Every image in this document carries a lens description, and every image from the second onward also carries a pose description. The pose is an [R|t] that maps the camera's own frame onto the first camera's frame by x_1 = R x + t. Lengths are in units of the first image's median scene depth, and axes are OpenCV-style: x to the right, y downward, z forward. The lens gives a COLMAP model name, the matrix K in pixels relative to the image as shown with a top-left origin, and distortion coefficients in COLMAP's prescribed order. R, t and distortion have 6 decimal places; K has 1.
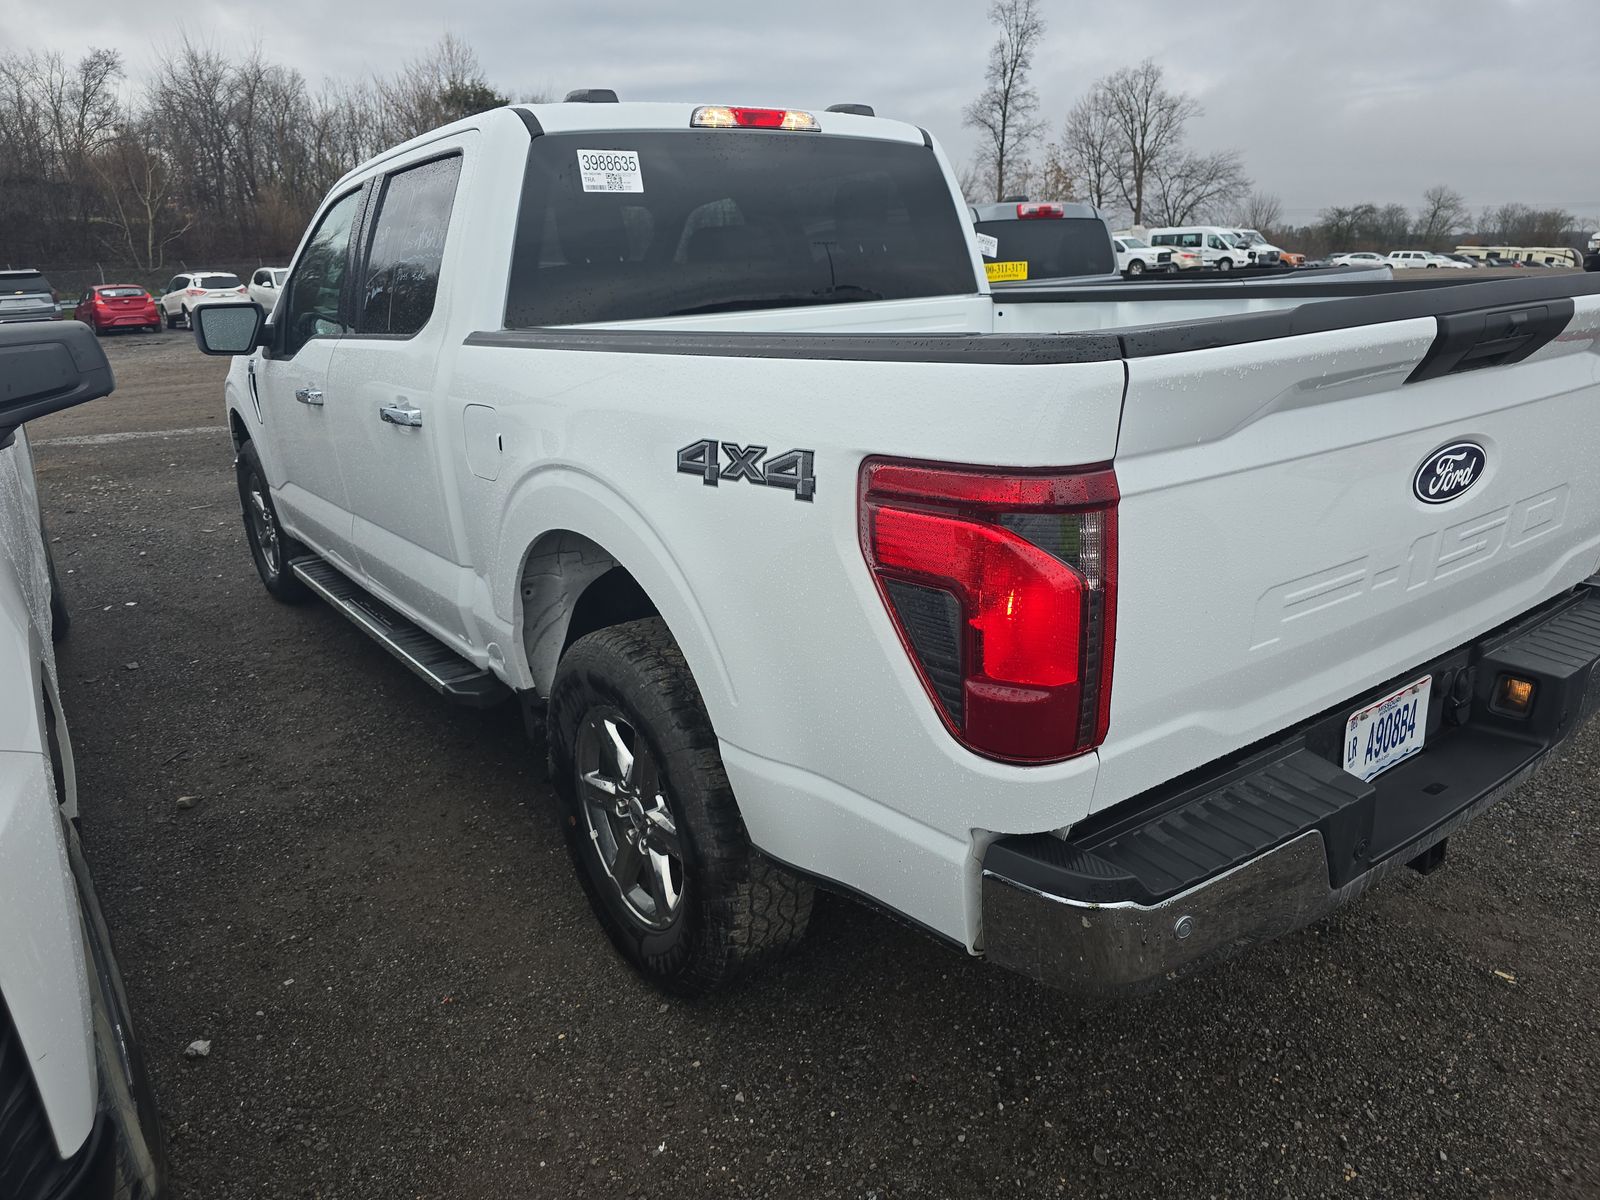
lens RADIAL K [[1076.6, 0, 803.1], [0, 1076.6, 598.3], [0, 0, 1]] dist [0.039175, -0.027155]
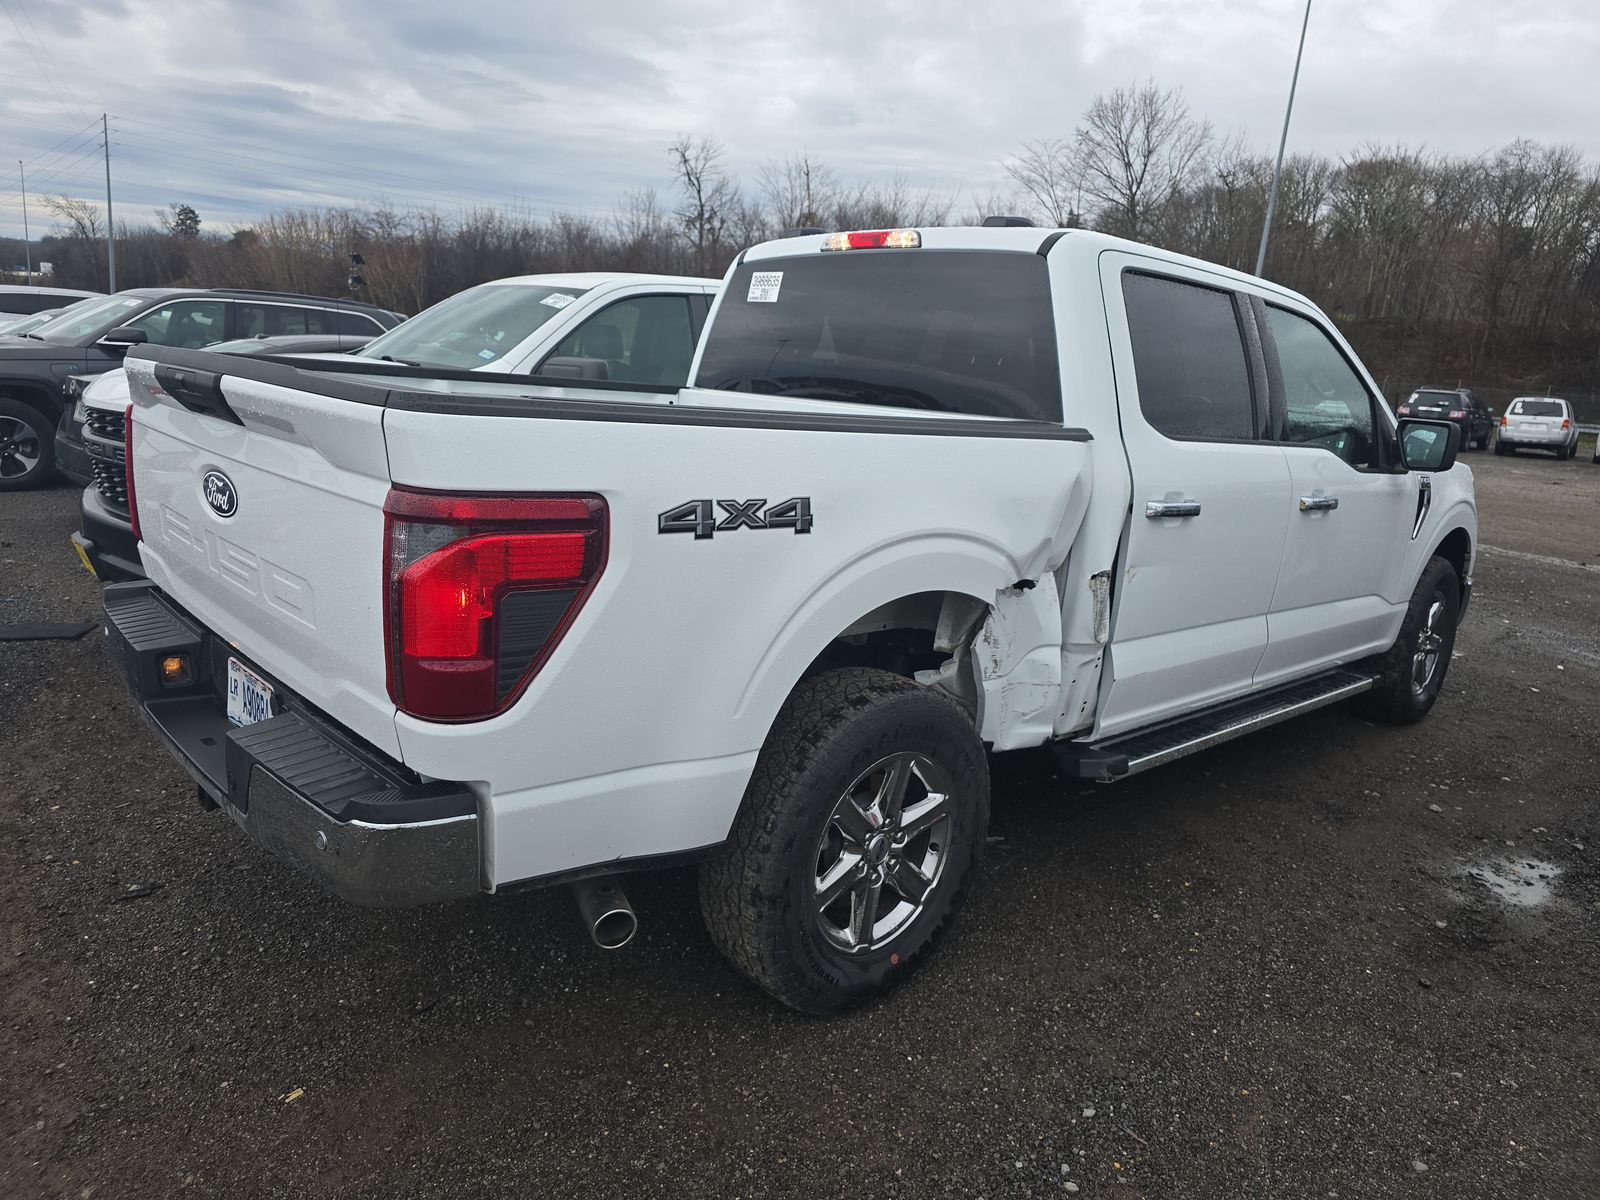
lens RADIAL K [[1076.6, 0, 804.2], [0, 1076.6, 601.1], [0, 0, 1]] dist [0.039175, -0.027155]
pose [[0.121085, 0.262996, -0.957168, 1.183827], [-0.364231, 0.908776, 0.203623, -0.313305], [0.923403, 0.323975, 0.205831, 0.850176]]
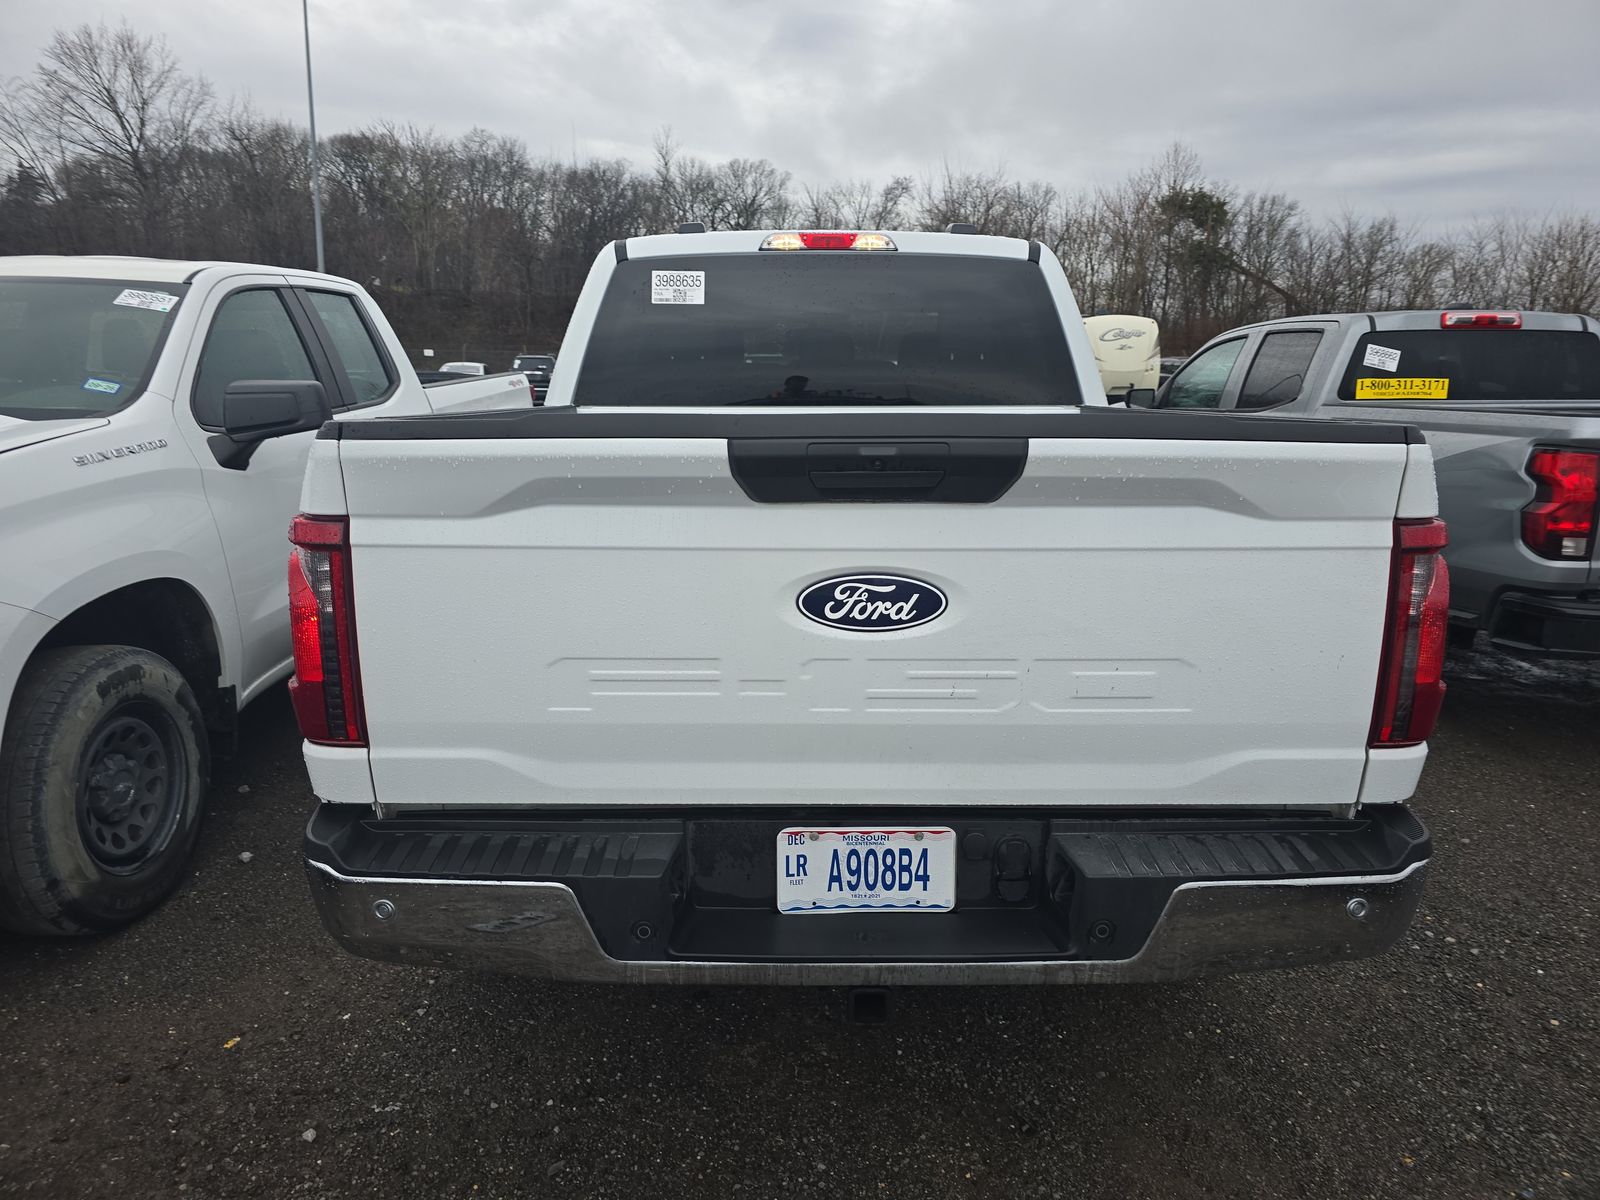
lens RADIAL K [[1076.6, 0, 808.5], [0, 1076.6, 598.6], [0, 0, 1]] dist [0.039175, -0.027155]
pose [[0.814694, 0.163424, -0.556386, 0.652924], [-0.207668, 0.978055, -0.016803, -0.054719], [0.541430, 0.129233, 0.830754, 0.098719]]
